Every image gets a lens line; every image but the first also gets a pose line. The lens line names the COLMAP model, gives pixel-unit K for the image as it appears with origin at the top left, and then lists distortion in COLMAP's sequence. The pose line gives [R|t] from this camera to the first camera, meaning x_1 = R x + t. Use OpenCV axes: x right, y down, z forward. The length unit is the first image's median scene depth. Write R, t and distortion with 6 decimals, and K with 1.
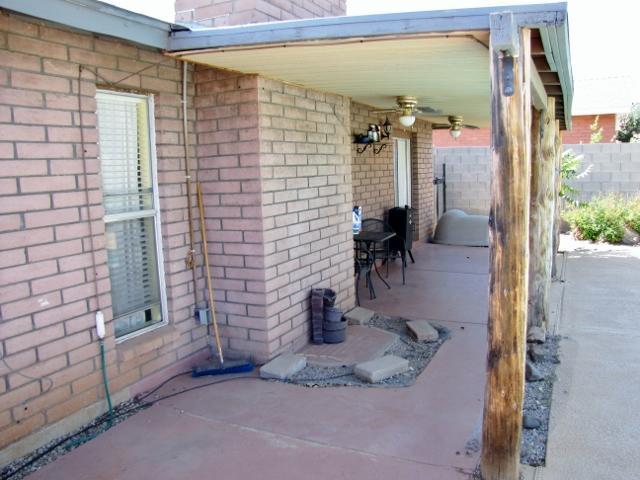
lens RADIAL K [[540.6, 0, 321.8], [0, 540.6, 239.9], [0, 0, 1]] dist [-0.140377, 0.007962]
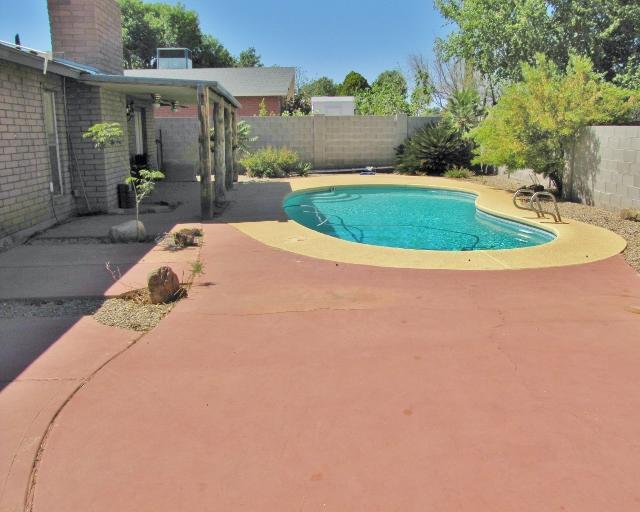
lens RADIAL K [[657.0, 0, 320.9], [0, 657.0, 254.8], [0, 0, 1]] dist [-0.067162, 0.000000]
pose [[0.875857, -0.068005, 0.477755, -0.641313], [0.048837, 0.997429, 0.052445, 0.309974], [-0.480094, -0.022602, 0.876926, -1.873784]]
